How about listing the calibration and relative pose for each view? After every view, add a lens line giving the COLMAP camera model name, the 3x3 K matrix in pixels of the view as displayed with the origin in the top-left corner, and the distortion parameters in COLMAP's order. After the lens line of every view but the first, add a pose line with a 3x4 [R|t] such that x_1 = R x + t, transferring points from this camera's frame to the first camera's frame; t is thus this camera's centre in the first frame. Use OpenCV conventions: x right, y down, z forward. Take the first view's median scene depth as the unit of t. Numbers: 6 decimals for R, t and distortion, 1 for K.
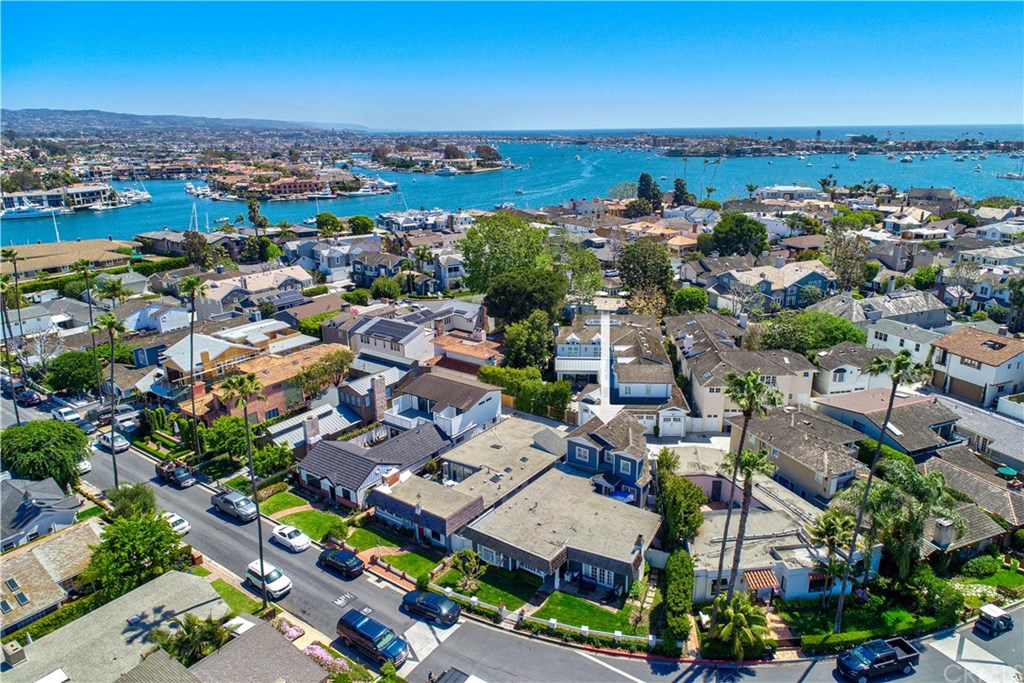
lens RADIAL K [[671.7, 0, 510.5], [0, 671.7, 339.7], [0, 0, 1]] dist [-0.000126, 0.002478]
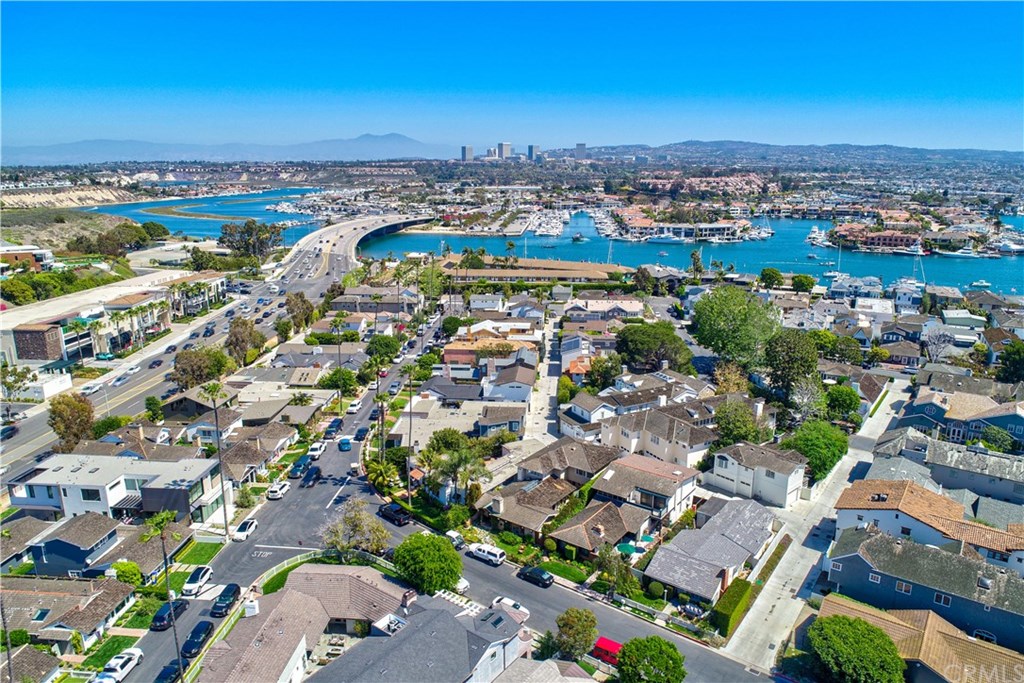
lens RADIAL K [[671.7, 0, 517.7], [0, 671.7, 341.5], [0, 0, 1]] dist [-0.000126, 0.002478]
pose [[0.536460, 0.224778, -0.813441, 1.066801], [-0.261555, 0.960700, 0.092976, -0.143224], [0.802371, 0.162882, 0.574169, 0.024833]]
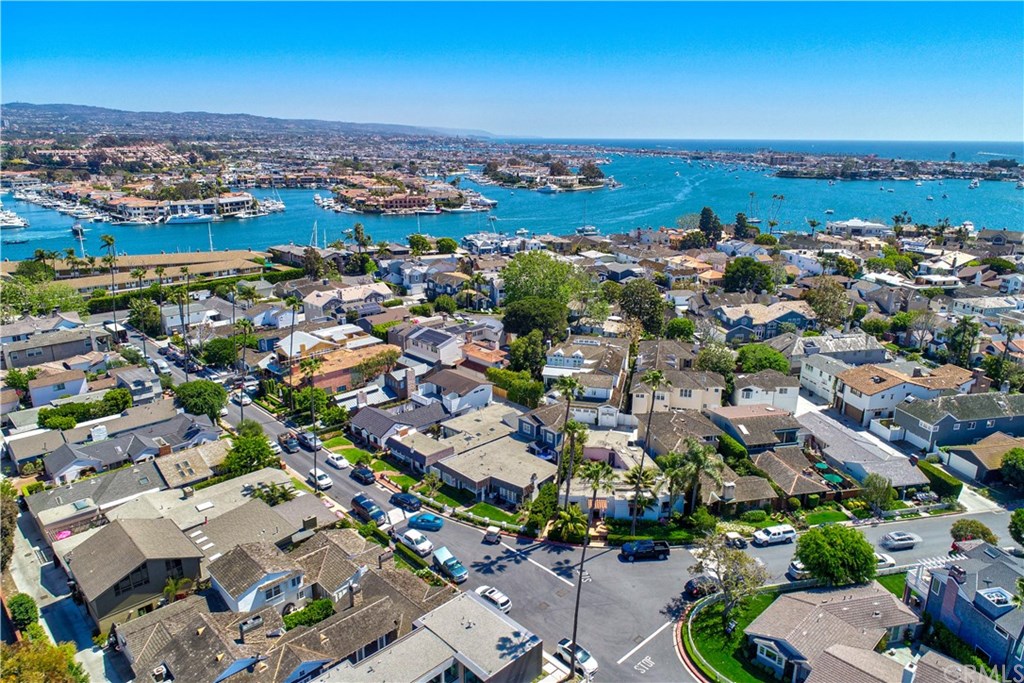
lens RADIAL K [[671.7, 0, 510.3], [0, 671.7, 344.9], [0, 0, 1]] dist [-0.000126, 0.002478]
pose [[0.985183, 0.066471, -0.158104, 0.207945], [-0.067339, 0.997730, -0.000131, -0.010123], [0.157737, 0.010775, 0.987422, -0.352345]]
